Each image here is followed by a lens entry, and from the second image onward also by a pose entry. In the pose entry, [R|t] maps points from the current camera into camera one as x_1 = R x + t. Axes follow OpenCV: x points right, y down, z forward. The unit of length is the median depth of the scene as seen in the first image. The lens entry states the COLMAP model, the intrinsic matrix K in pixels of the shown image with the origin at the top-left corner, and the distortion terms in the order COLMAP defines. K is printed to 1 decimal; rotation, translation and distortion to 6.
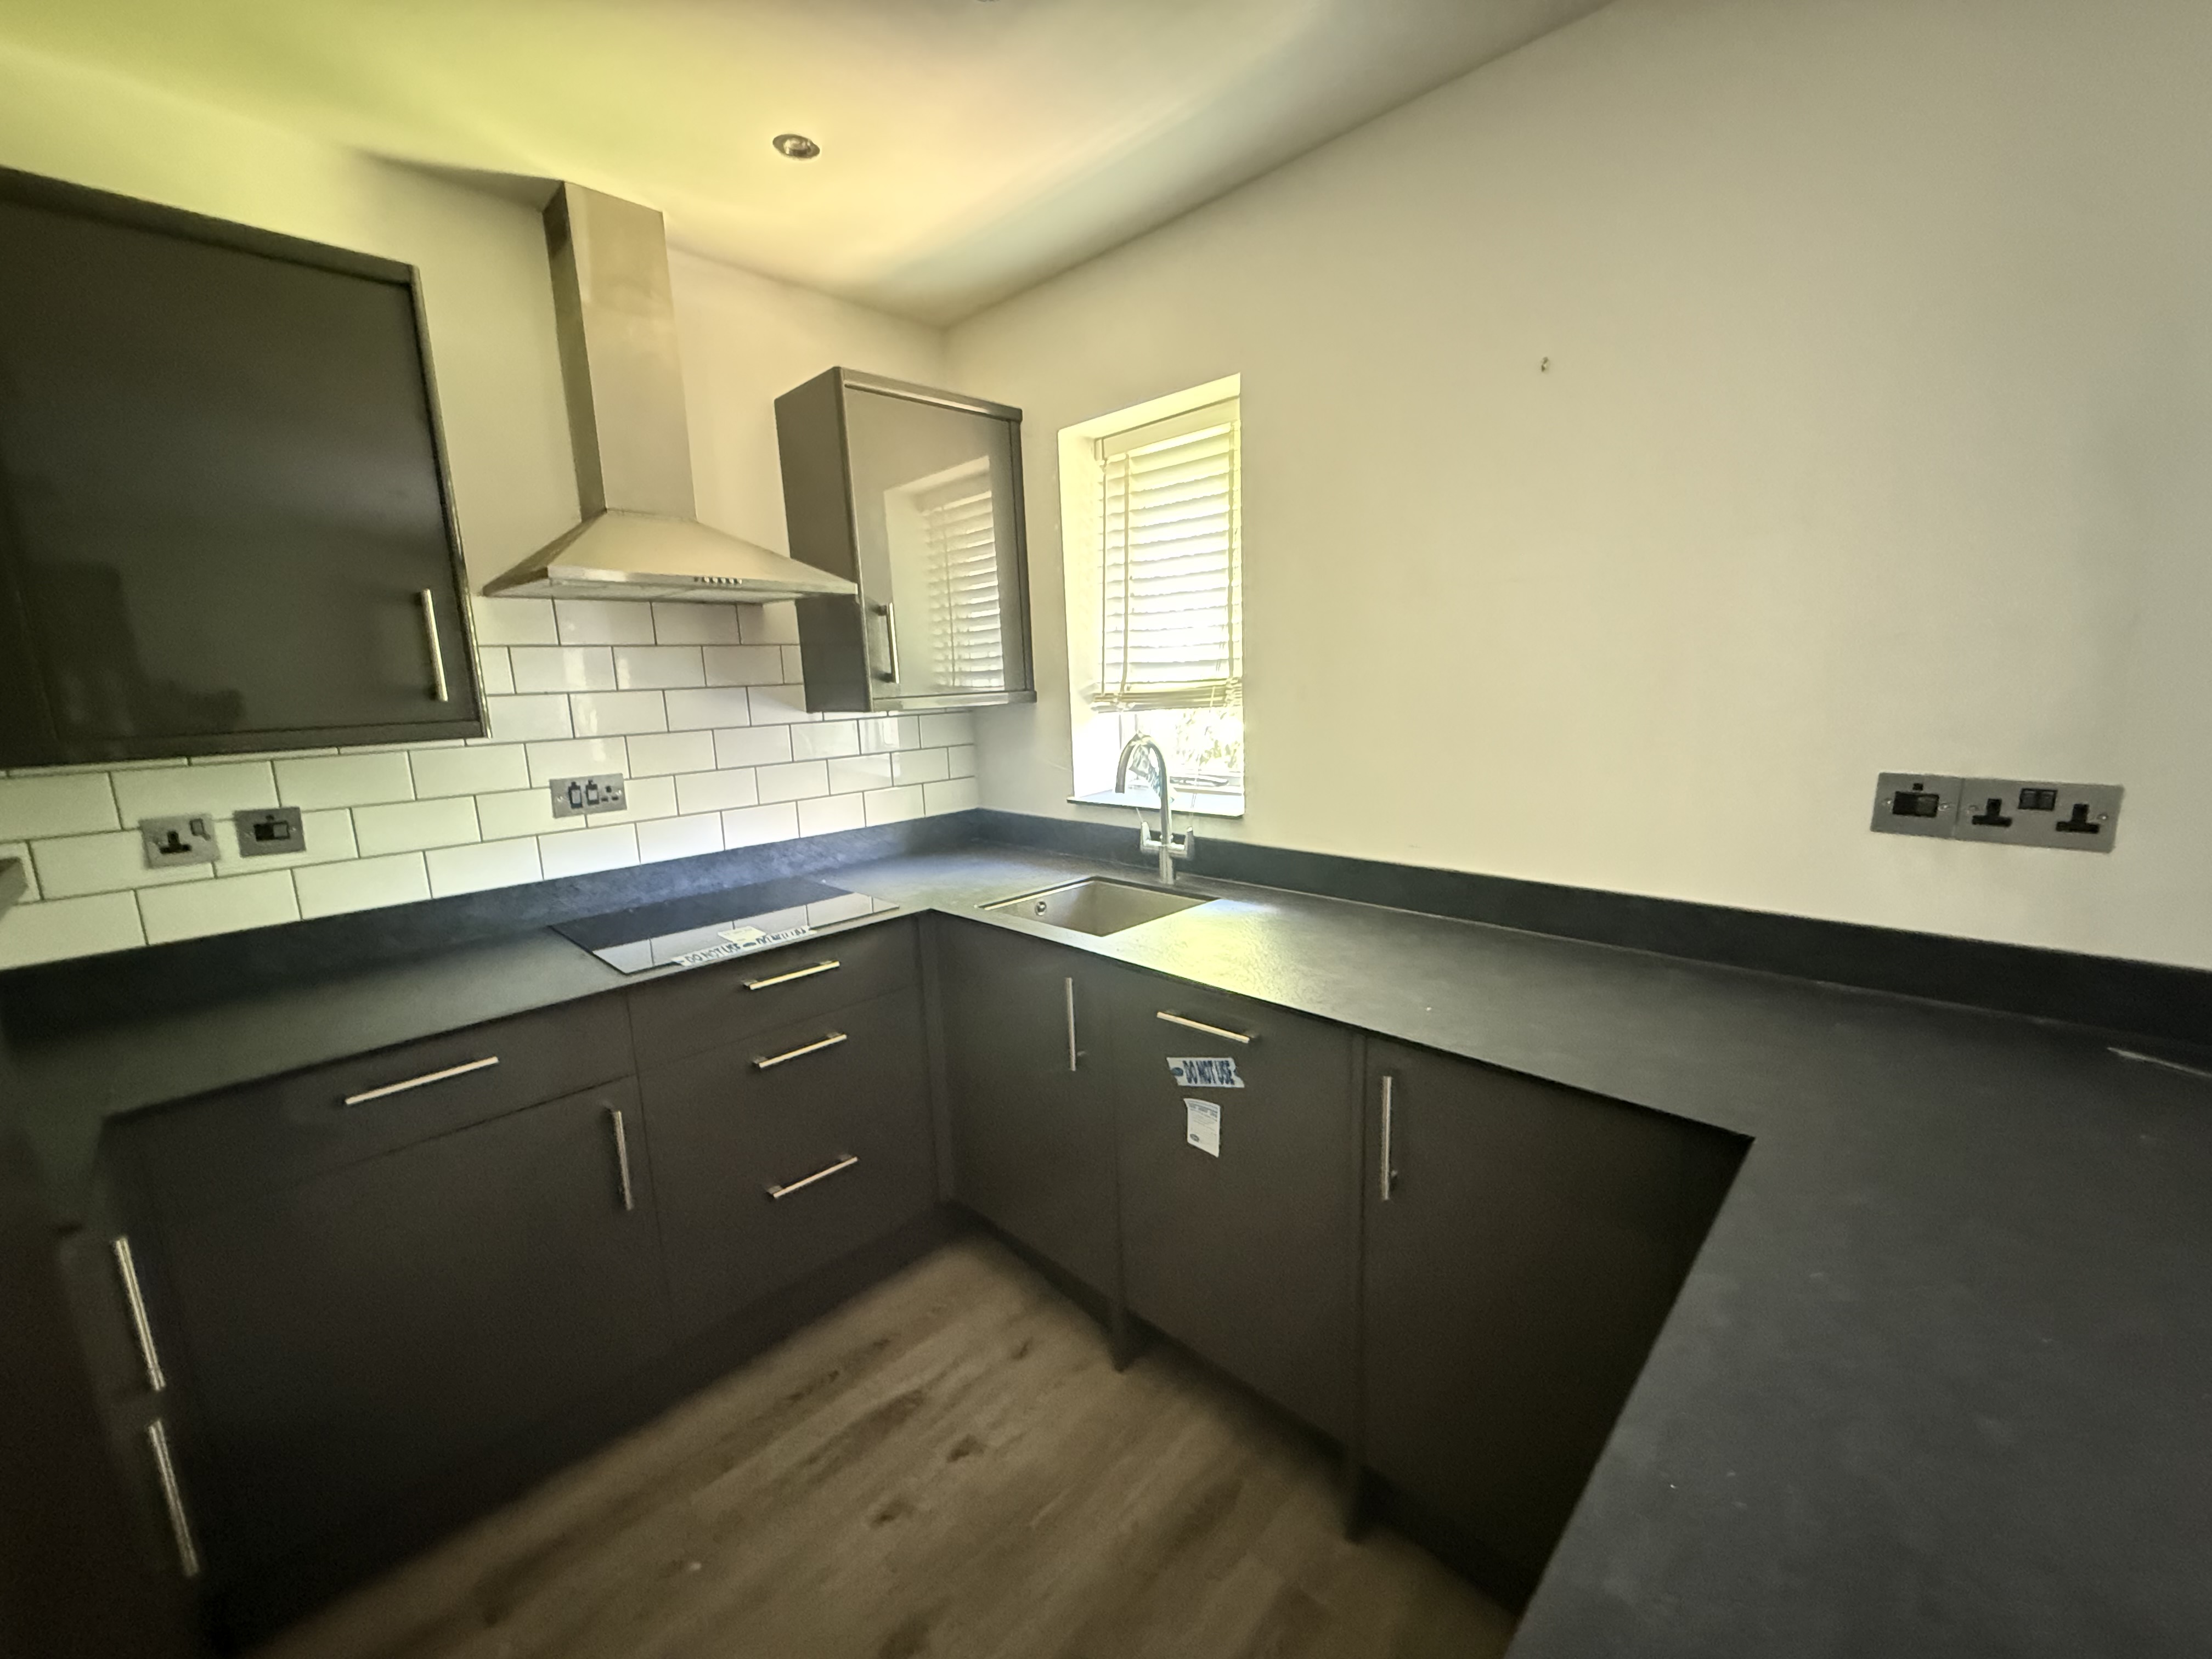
lens RADIAL K [[885.5, 0, 1101.3], [0, 885.5, 828.3], [0, 0, 1]] dist [-0.000242, -0.000304]
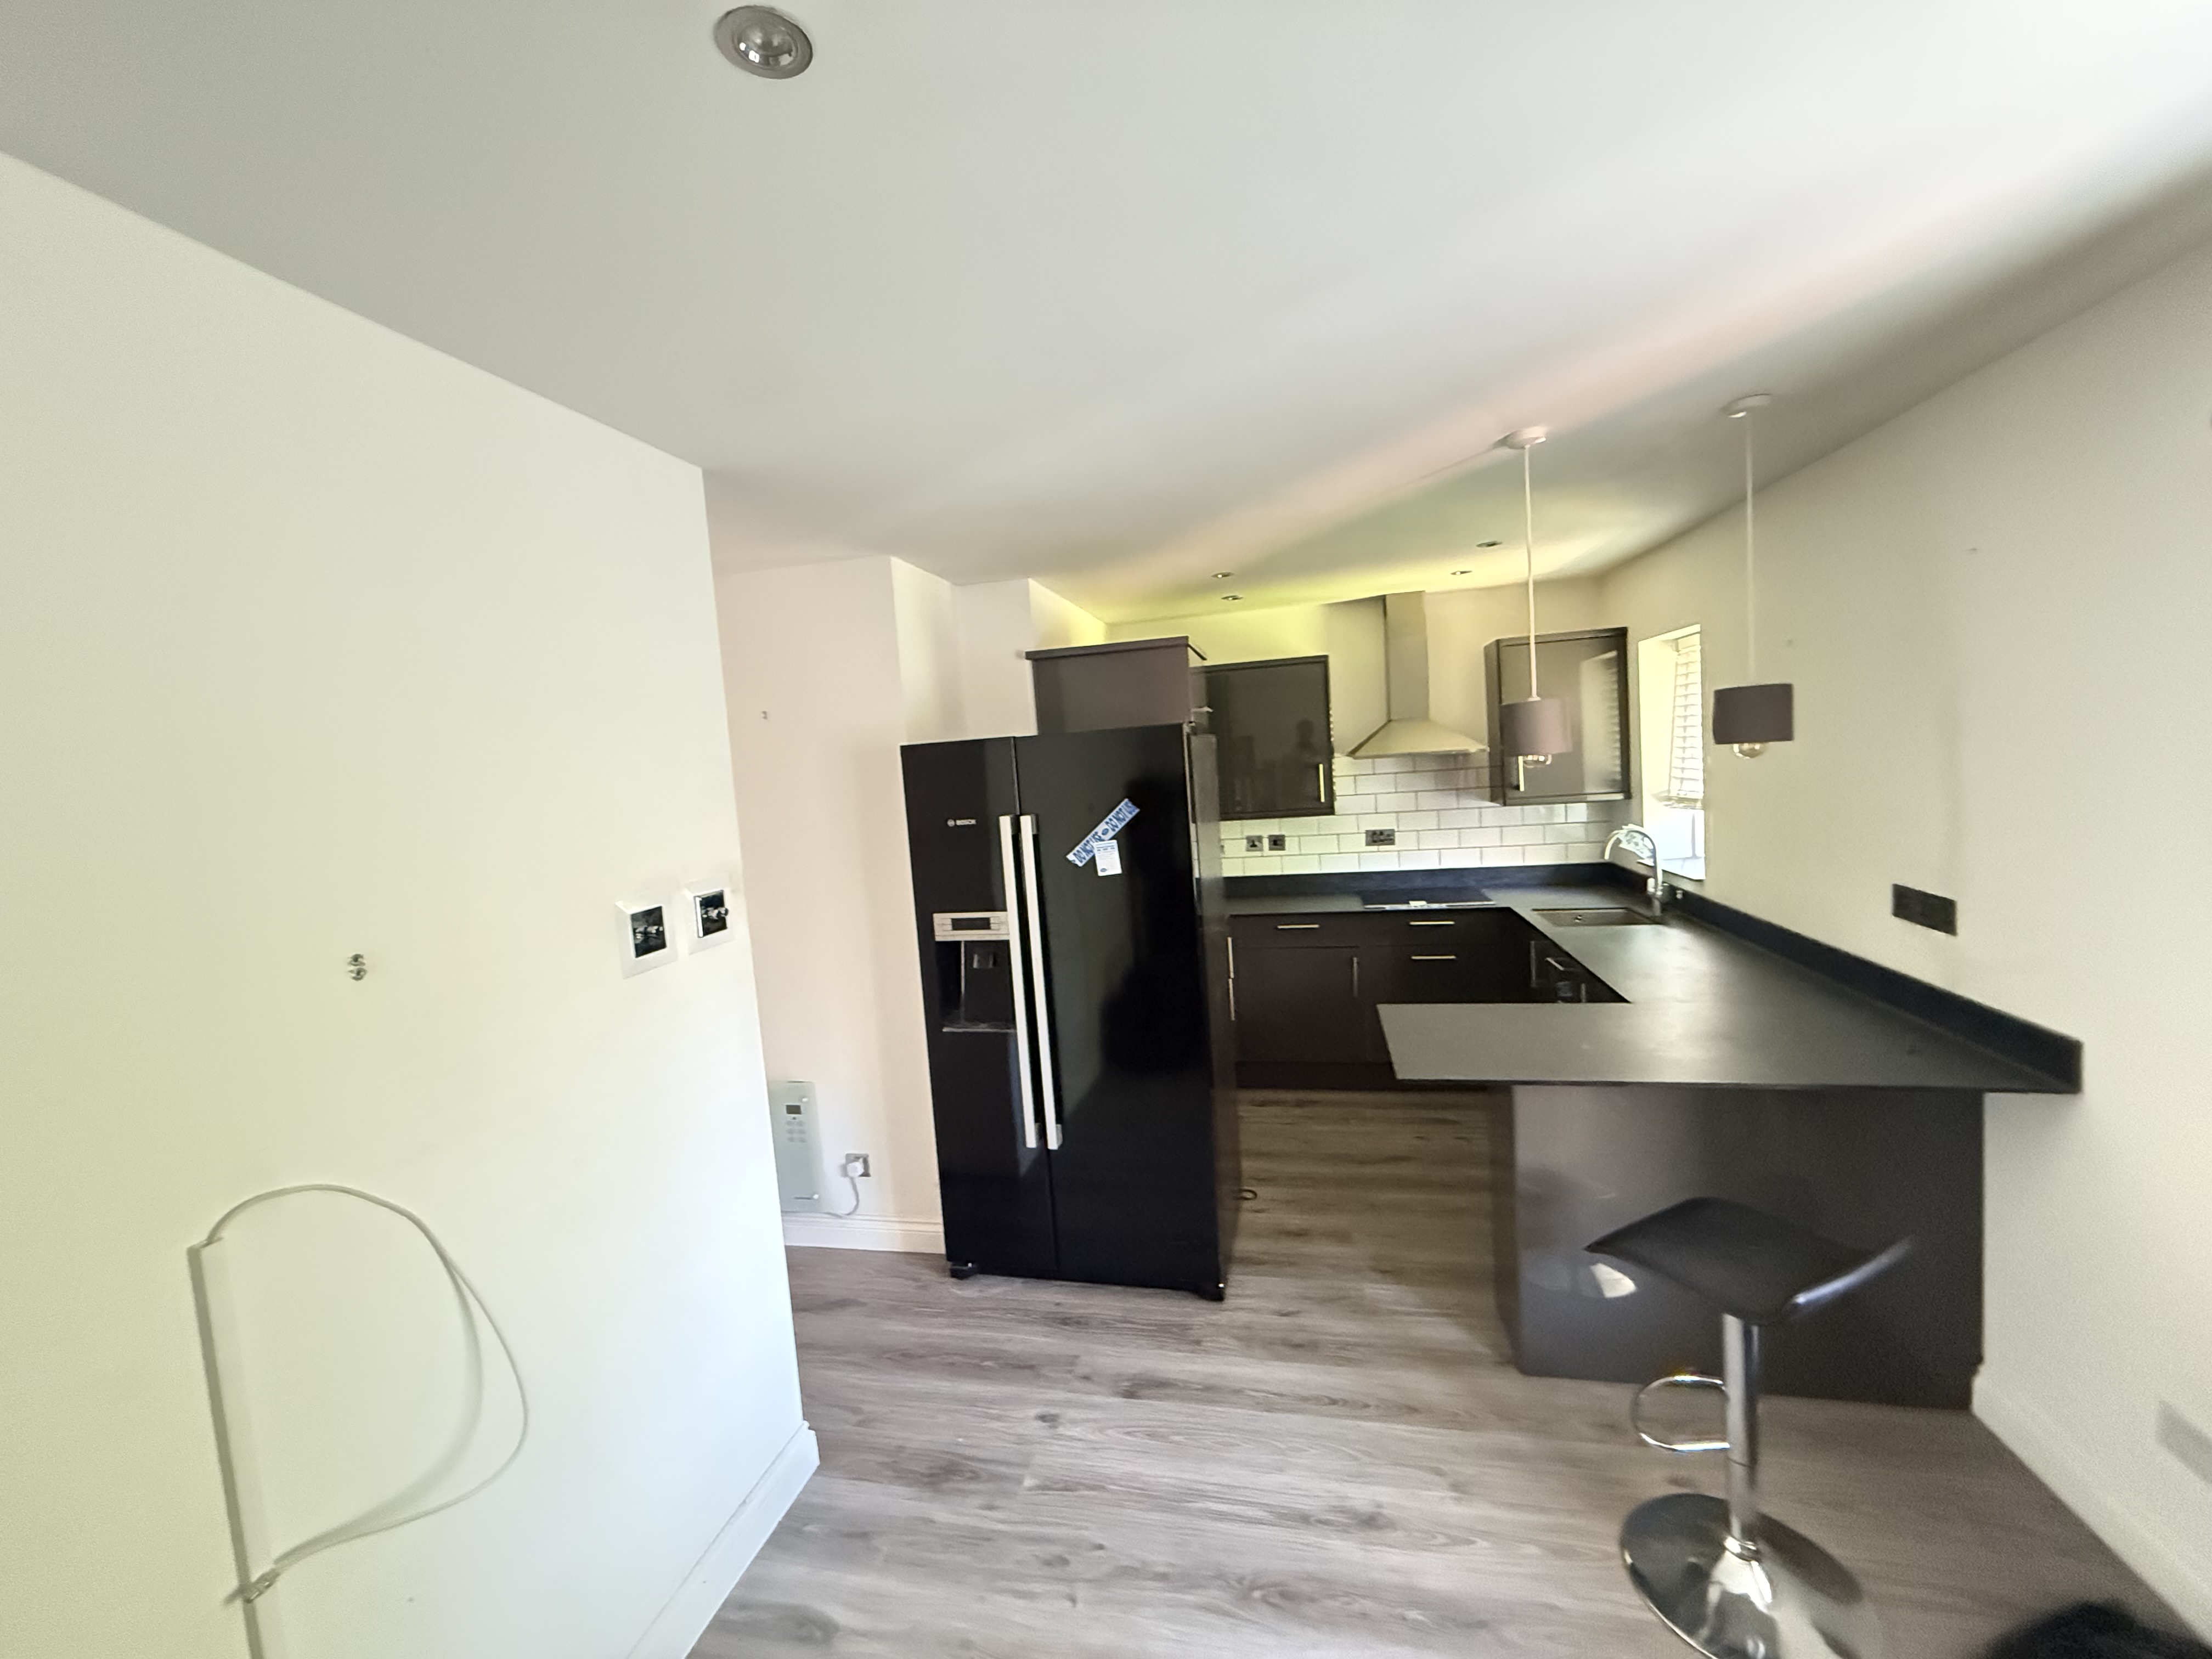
lens RADIAL K [[885.5, 0, 1100.6], [0, 885.5, 831.5], [0, 0, 1]] dist [-0.000242, -0.000304]
pose [[0.531634, 0.069323, -0.844132, 0.956313], [-0.095564, 0.995190, 0.021542, -0.031752], [0.841566, 0.069216, 0.535702, -0.831348]]
